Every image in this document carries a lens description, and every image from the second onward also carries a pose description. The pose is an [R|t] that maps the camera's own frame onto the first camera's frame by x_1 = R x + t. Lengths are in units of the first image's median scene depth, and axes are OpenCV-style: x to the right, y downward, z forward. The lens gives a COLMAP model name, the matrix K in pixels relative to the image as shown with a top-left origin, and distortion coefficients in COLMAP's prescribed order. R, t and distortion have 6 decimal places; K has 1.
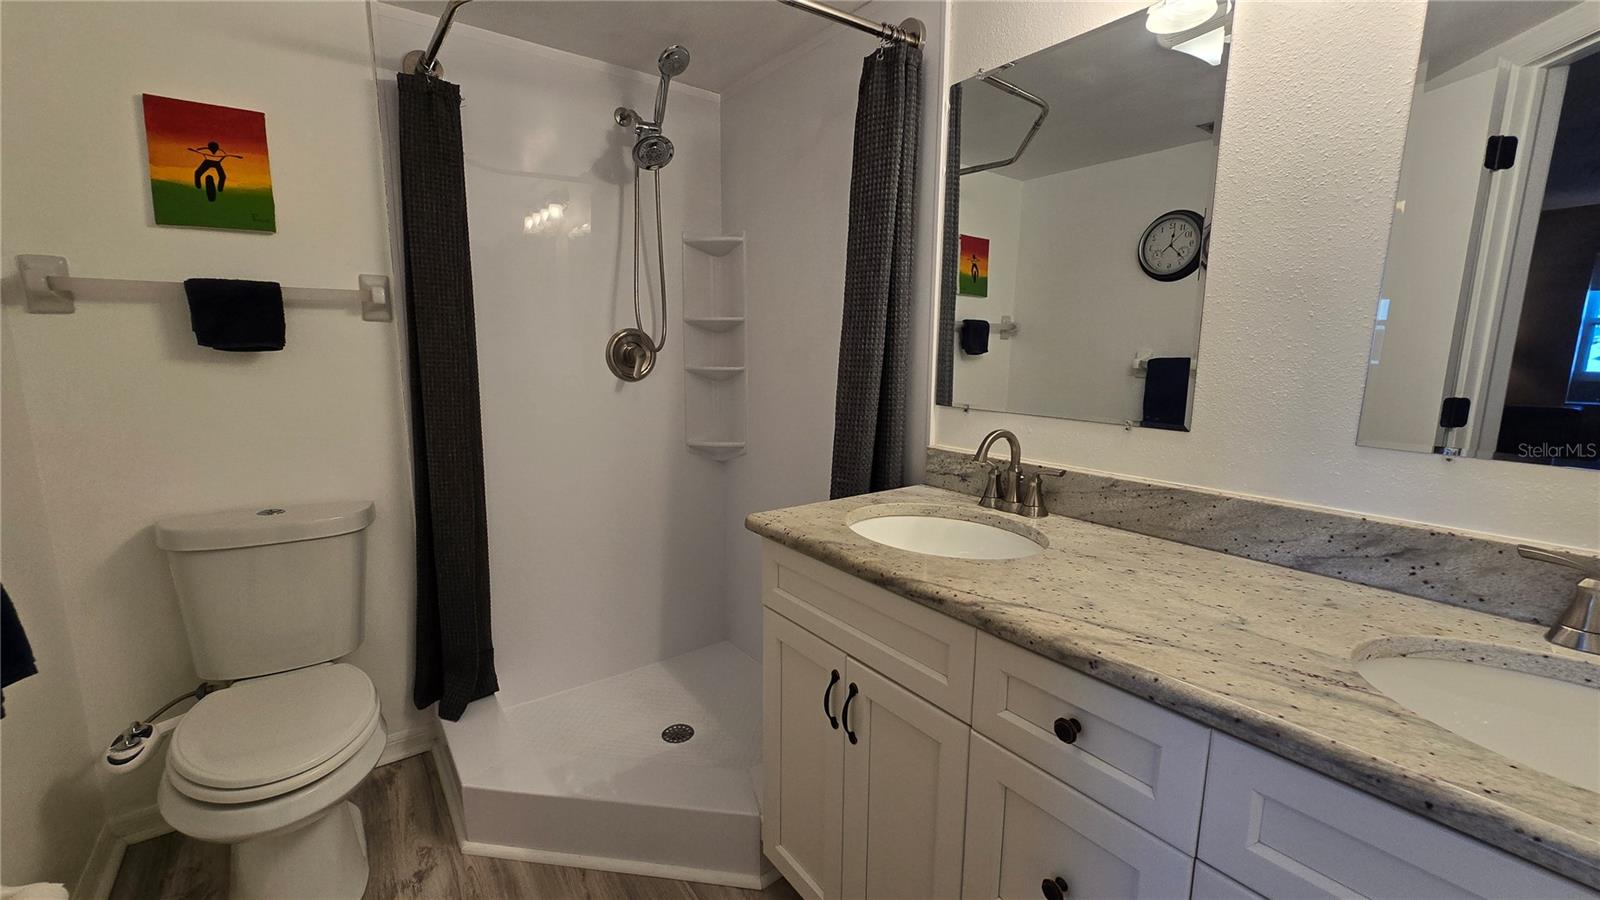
lens RADIAL K [[653.1, 0, 800.4], [0, 653.1, 451.1], [0, 0, 1]] dist [-0.000663, -0.000219]
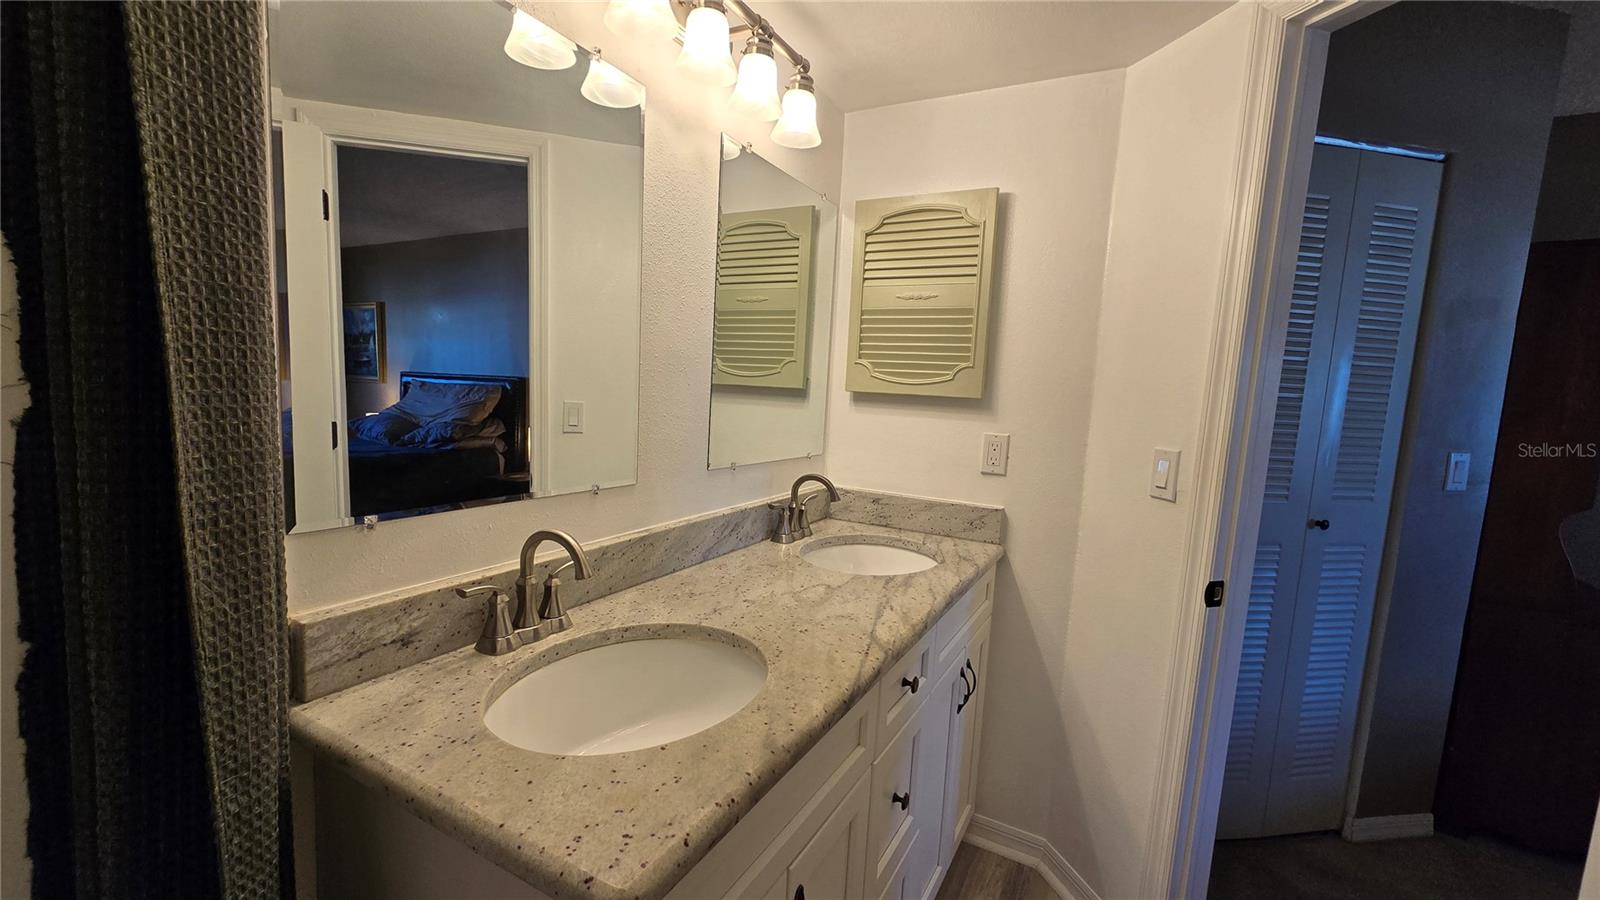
lens RADIAL K [[653.1, 0, 803.1], [0, 653.1, 458.3], [0, 0, 1]] dist [-0.000663, -0.000219]
pose [[-0.413404, -0.131114, 0.901058, -0.626205], [0.092018, 0.978496, 0.184600, -0.306454], [-0.905886, 0.159228, -0.392450, 1.457370]]
